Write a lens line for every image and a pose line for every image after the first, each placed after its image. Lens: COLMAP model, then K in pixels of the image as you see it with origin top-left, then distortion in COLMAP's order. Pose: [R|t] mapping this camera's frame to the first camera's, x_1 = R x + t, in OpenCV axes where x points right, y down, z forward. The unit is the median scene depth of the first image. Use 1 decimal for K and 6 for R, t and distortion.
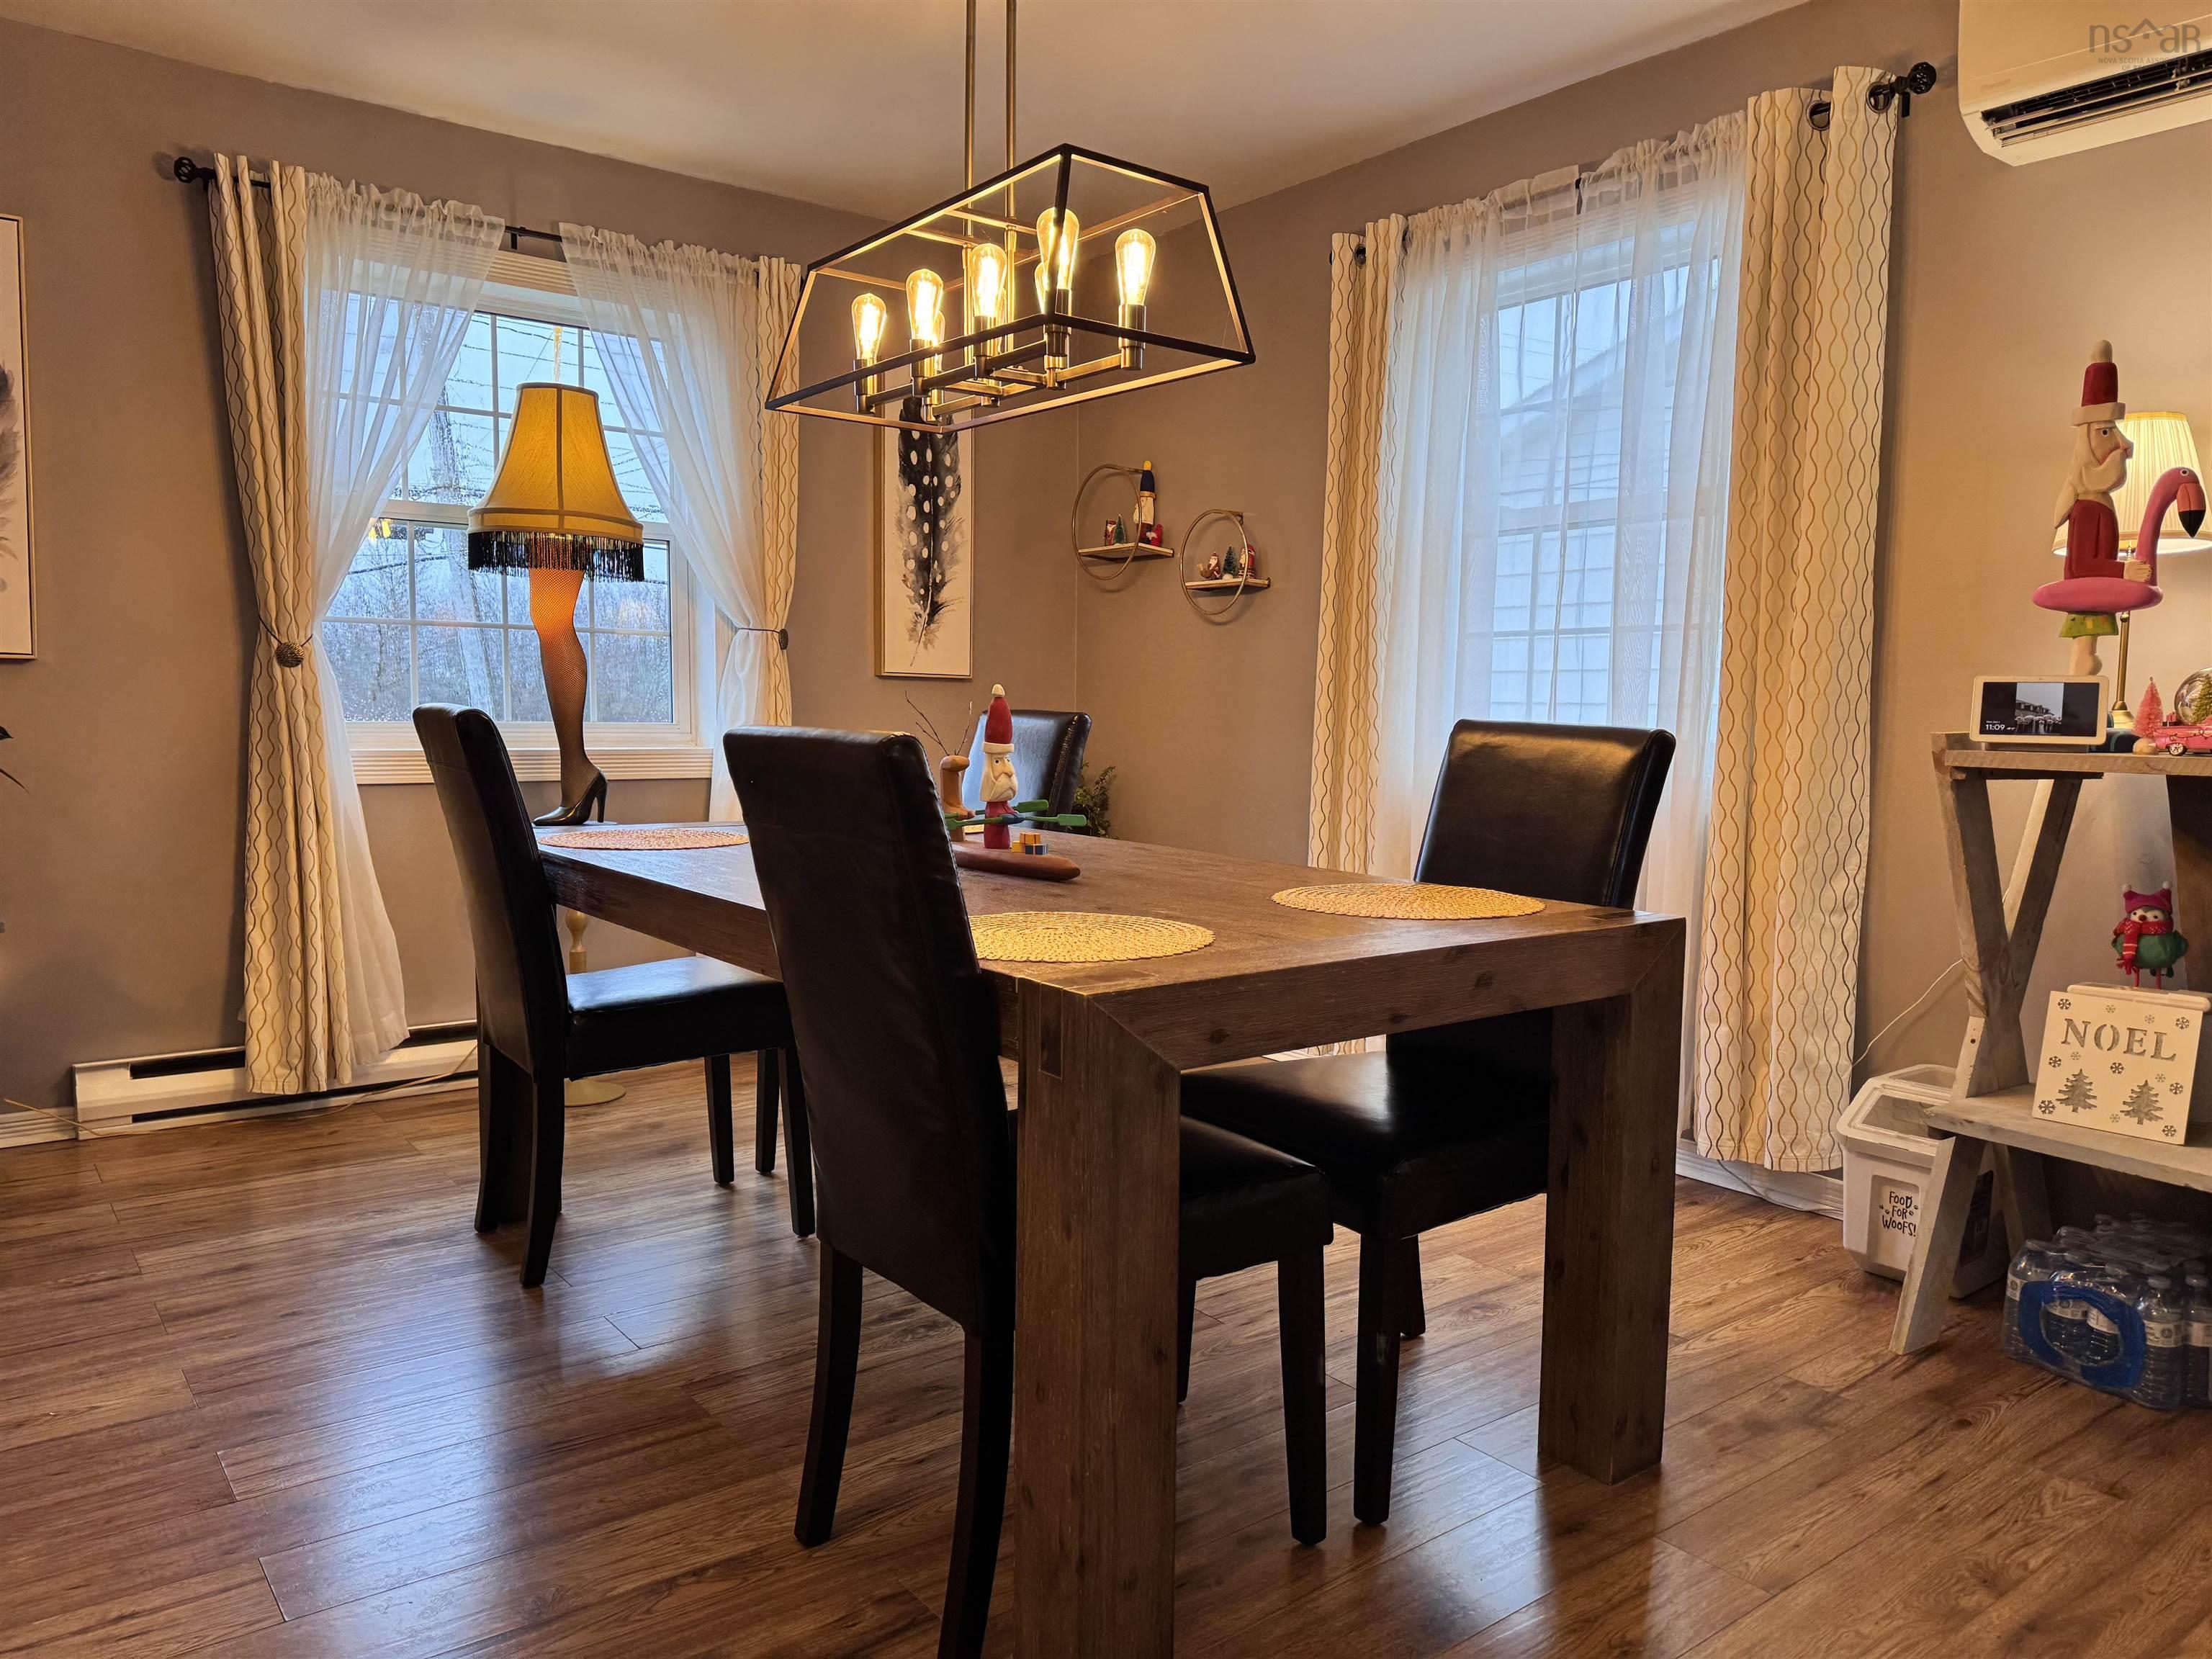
lens RADIAL K [[1528.6, 0, 1108.8], [0, 1528.6, 871.7], [0, 0, 1]] dist [0.069799, -0.084421]
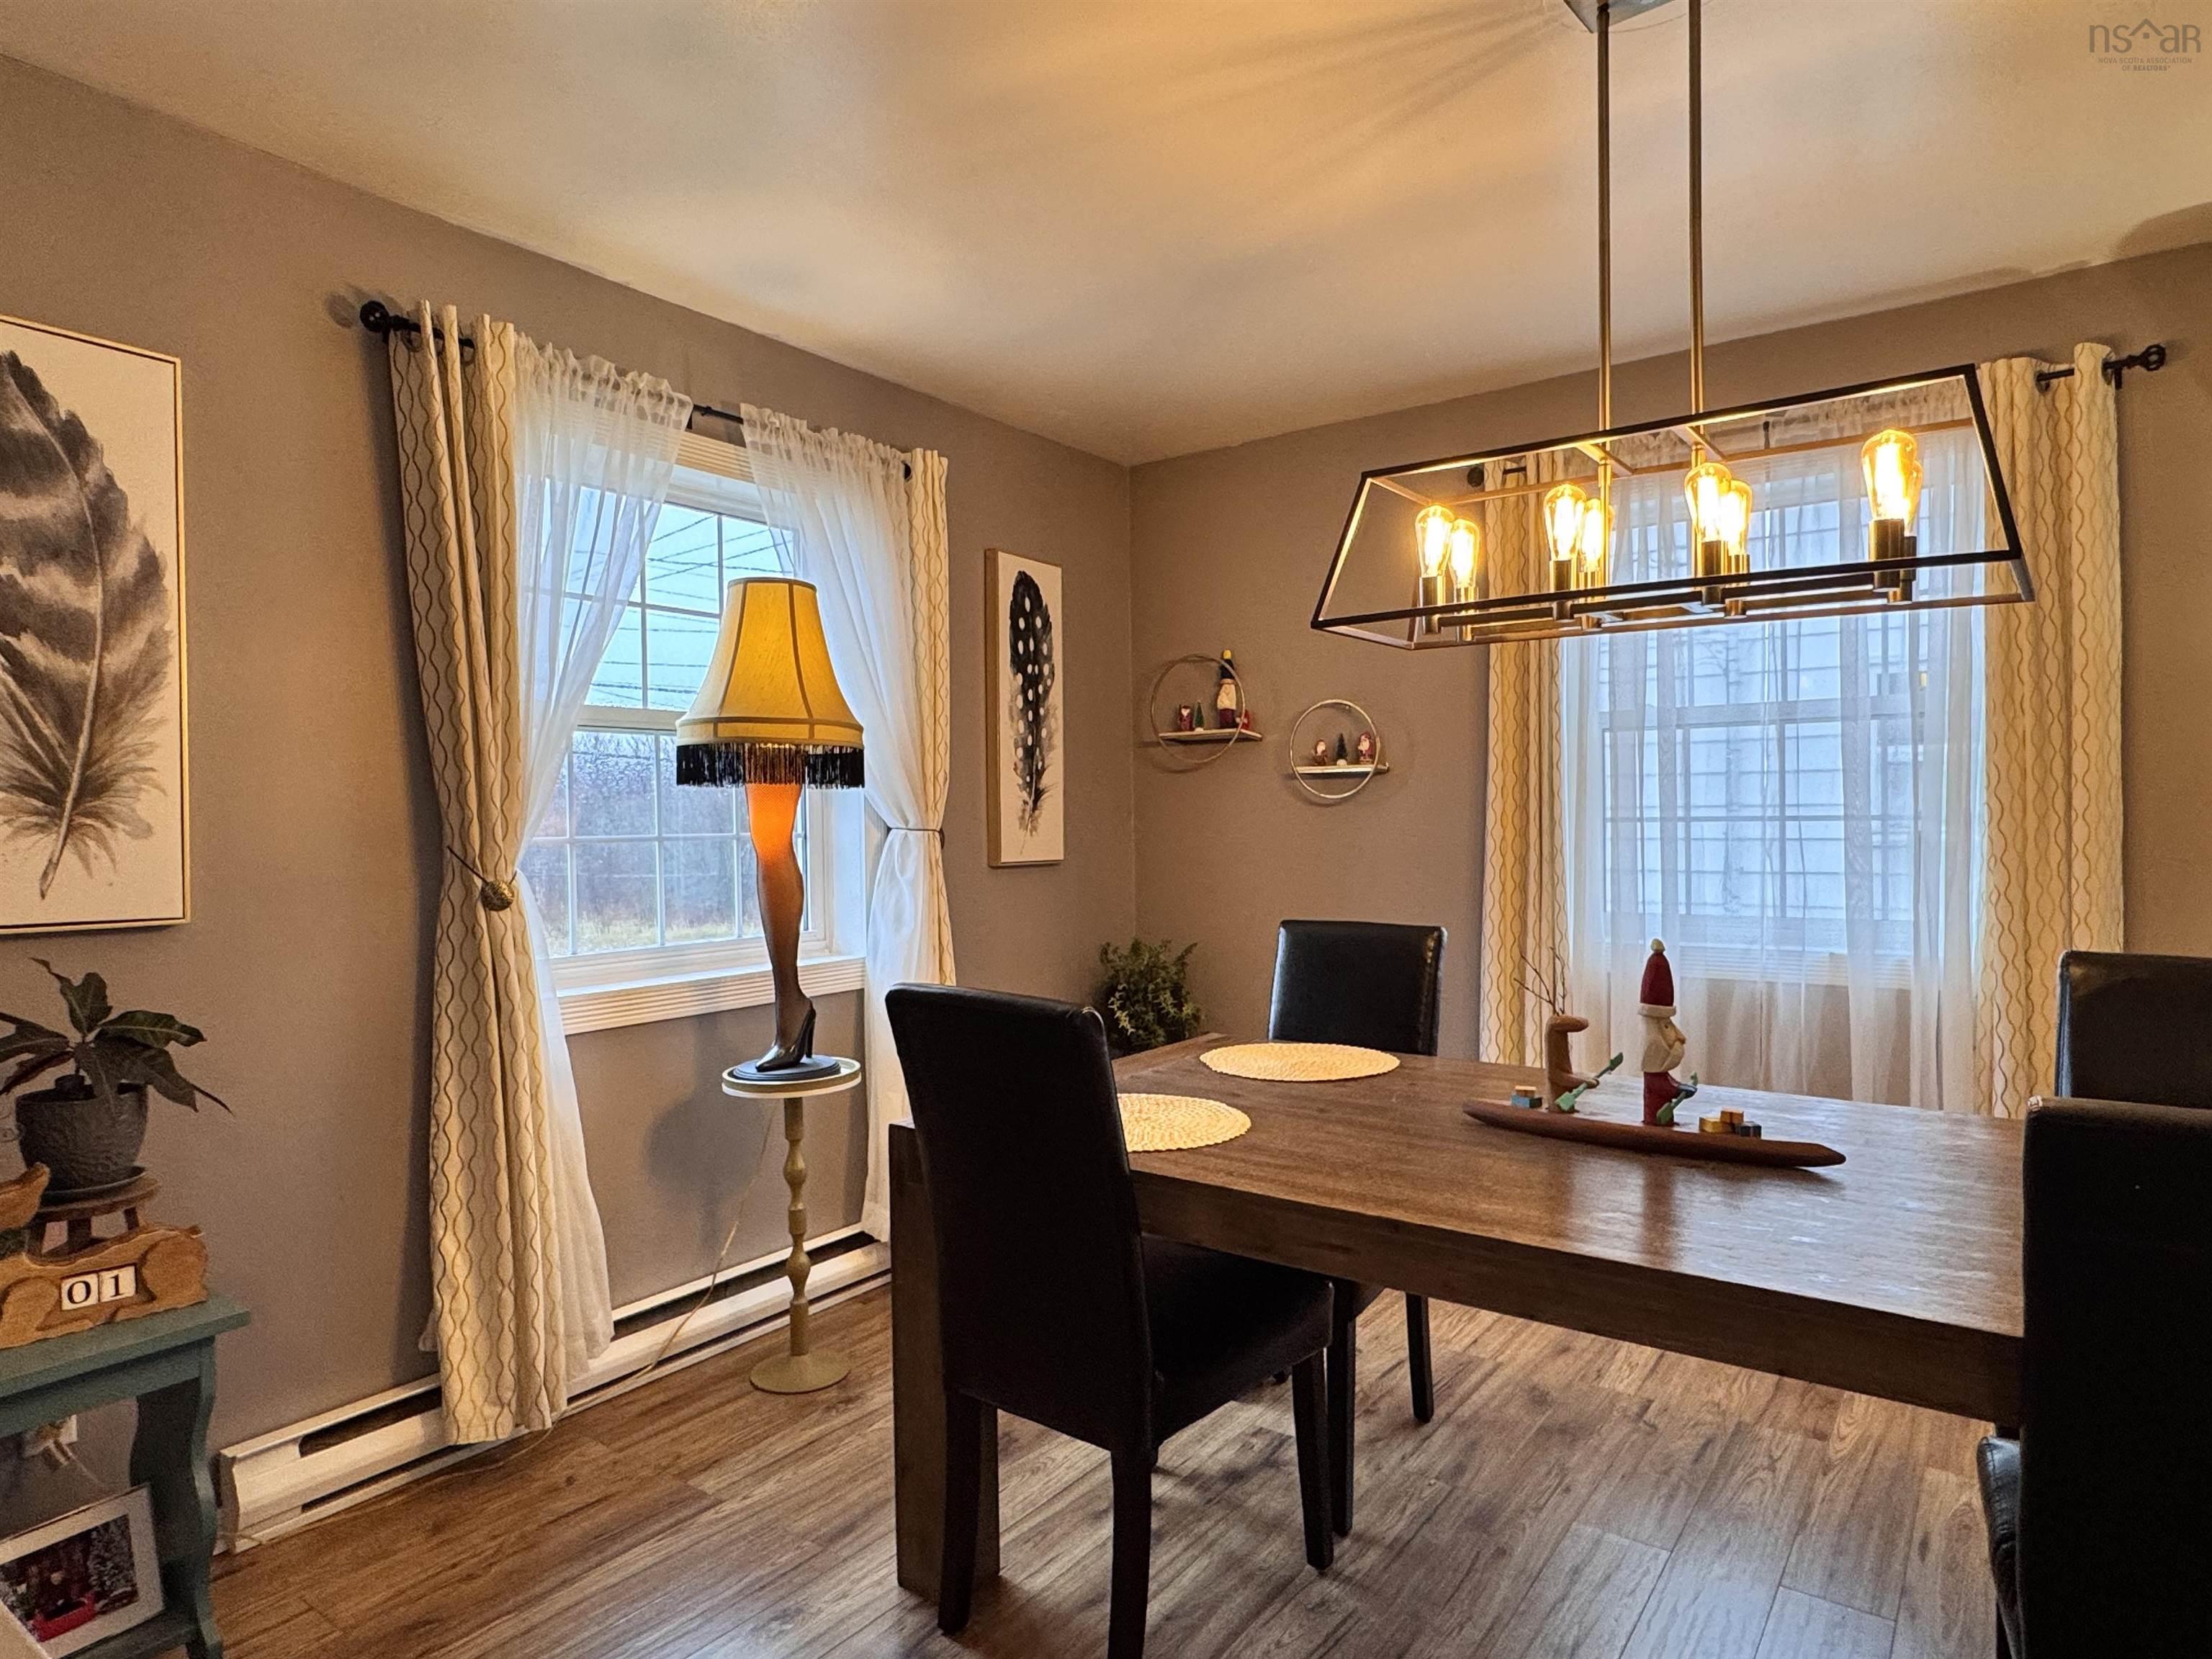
lens RADIAL K [[1292.4, 0, 1098.3], [0, 1292.4, 868.0], [0, 0, 1]] dist [0.001139, 0.000249]
pose [[0.961995, -0.037132, 0.270530, -0.466464], [0.055656, 0.996577, -0.061125, -0.109007], [-0.267335, 0.073859, 0.960769, 0.288402]]
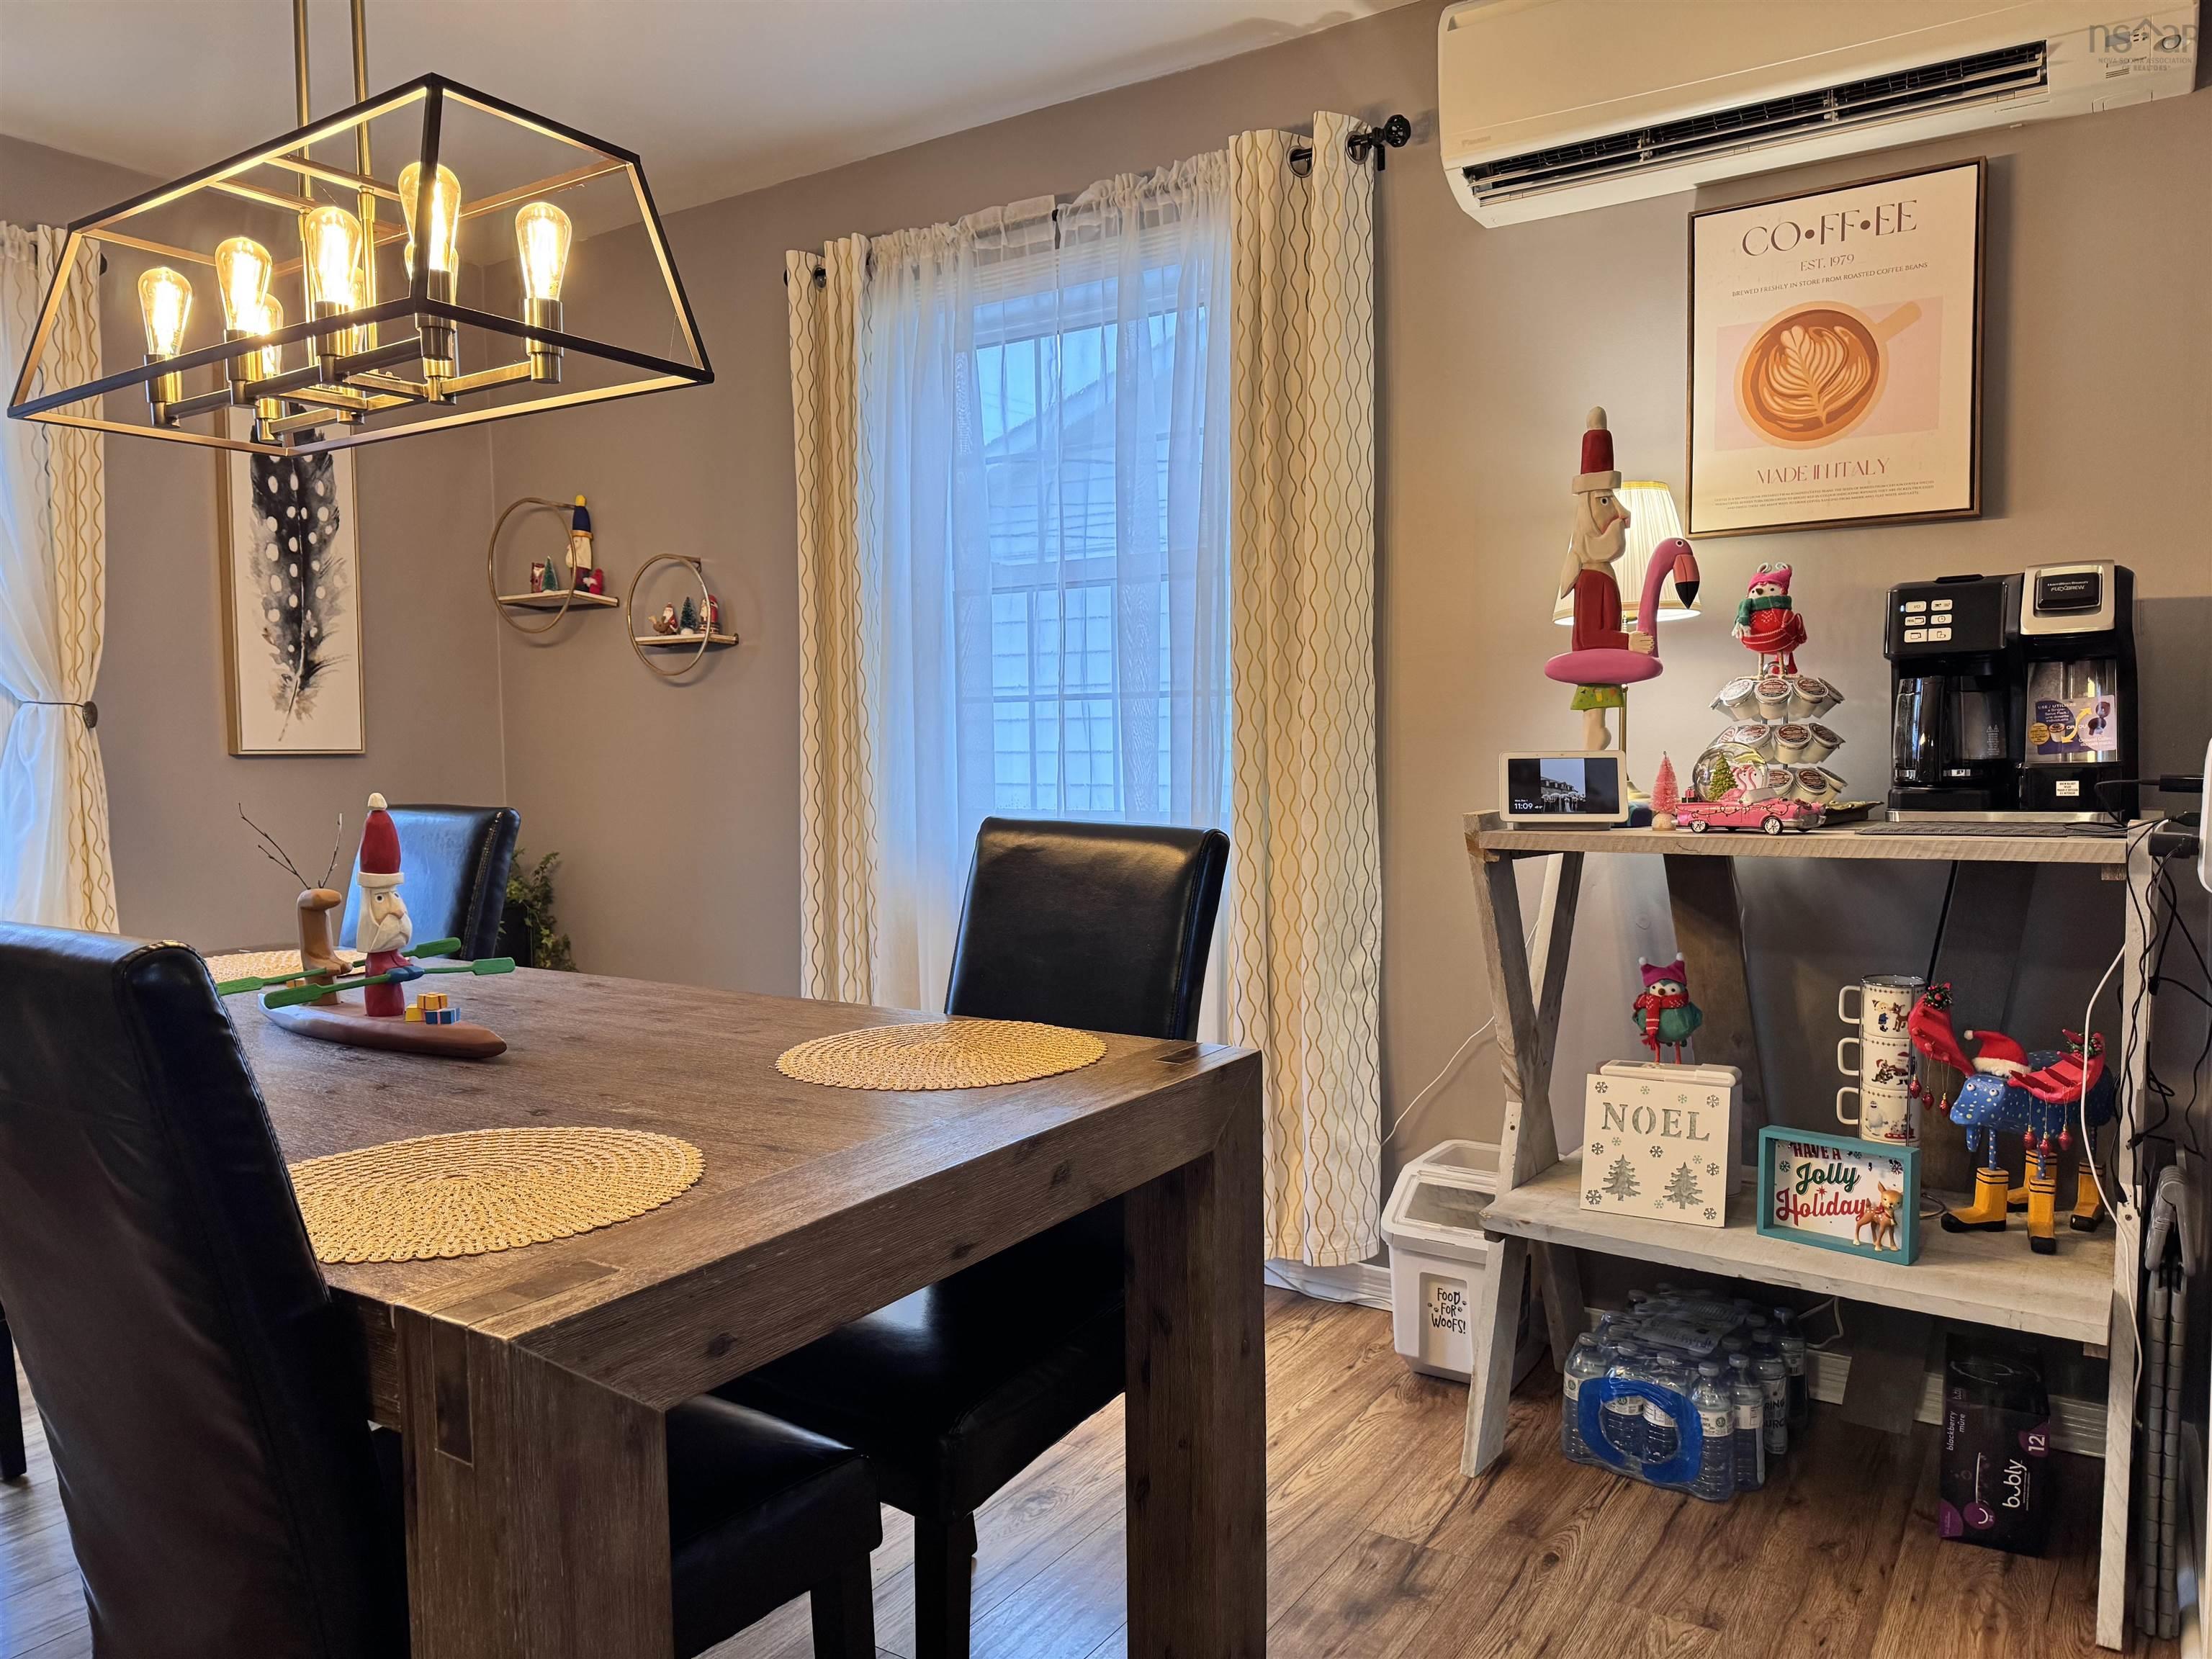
lens RADIAL K [[1522.4, 0, 1075.9], [0, 1522.4, 842.6], [0, 0, 1]] dist [0.104737, -0.162972]
pose [[0.946831, -0.045210, 0.318540, 0.007157], [0.058366, 0.997786, -0.031872, -0.047519], [-0.316394, 0.048769, 0.947373, 0.161608]]
